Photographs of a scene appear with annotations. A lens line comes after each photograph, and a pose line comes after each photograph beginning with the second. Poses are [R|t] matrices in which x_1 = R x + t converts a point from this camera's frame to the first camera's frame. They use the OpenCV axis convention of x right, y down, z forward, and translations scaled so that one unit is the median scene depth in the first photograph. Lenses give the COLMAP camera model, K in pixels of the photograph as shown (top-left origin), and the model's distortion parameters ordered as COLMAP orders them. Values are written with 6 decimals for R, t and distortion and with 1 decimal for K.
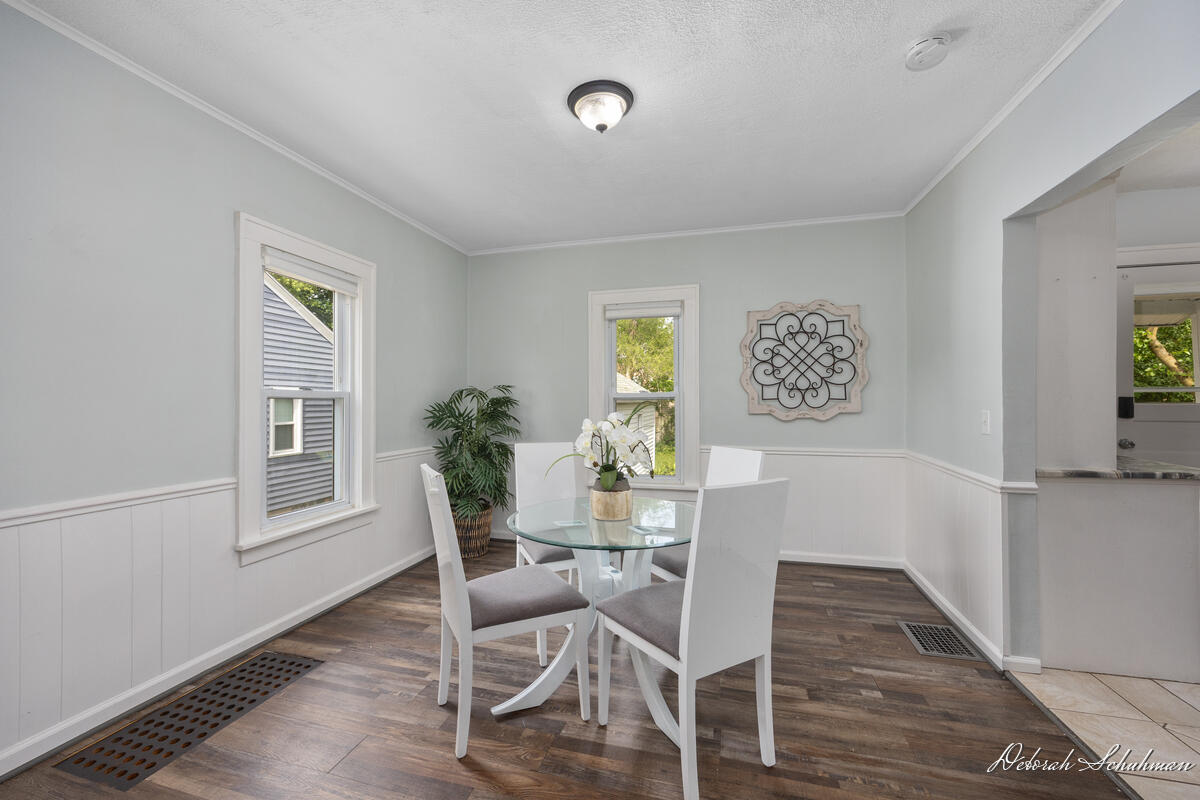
lens RADIAL K [[491.7, 0, 601.4], [0, 491.7, 396.0], [0, 0, 1]] dist [-0.006672, 0.001241]
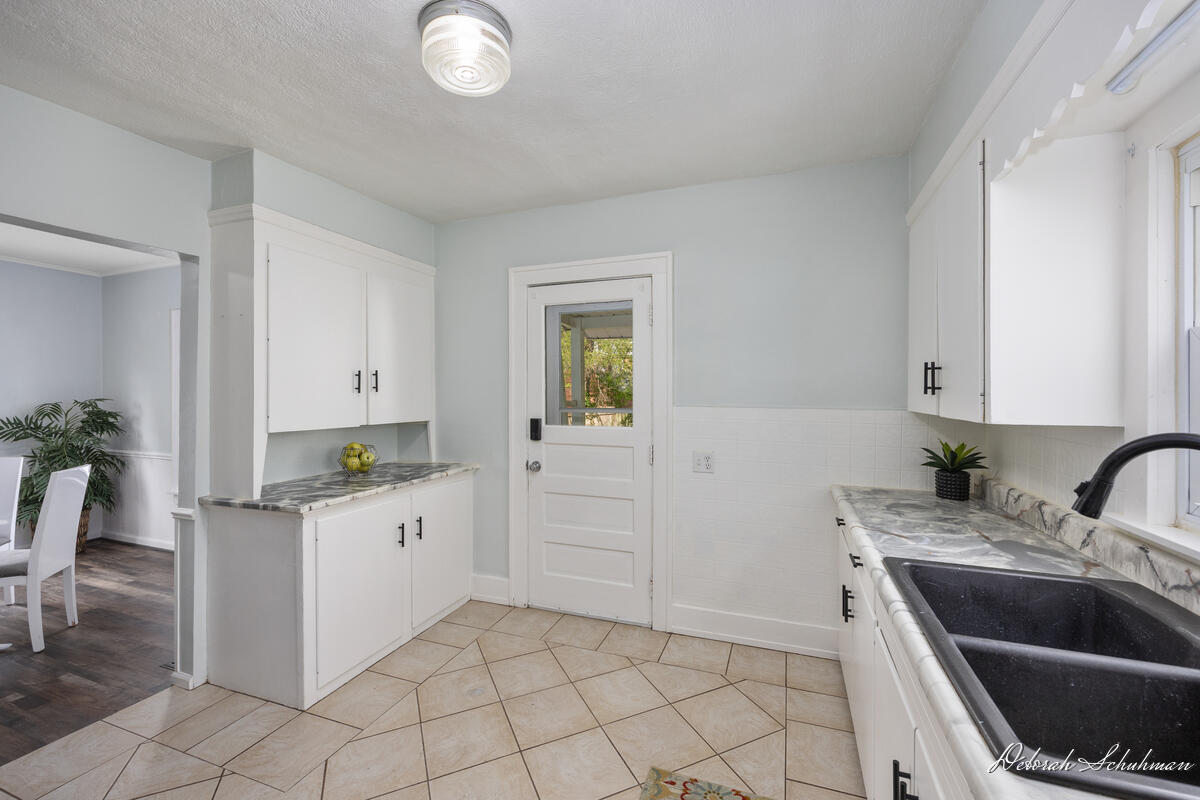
lens RADIAL K [[491.7, 0, 620.5], [0, 491.7, 408.2], [0, 0, 1]] dist [-0.006672, 0.001241]
pose [[0.996220, 0.003326, -0.086807, 1.860453], [-0.000304, 0.999394, 0.034796, -0.075994], [0.086870, -0.034638, 0.995617, 0.045124]]
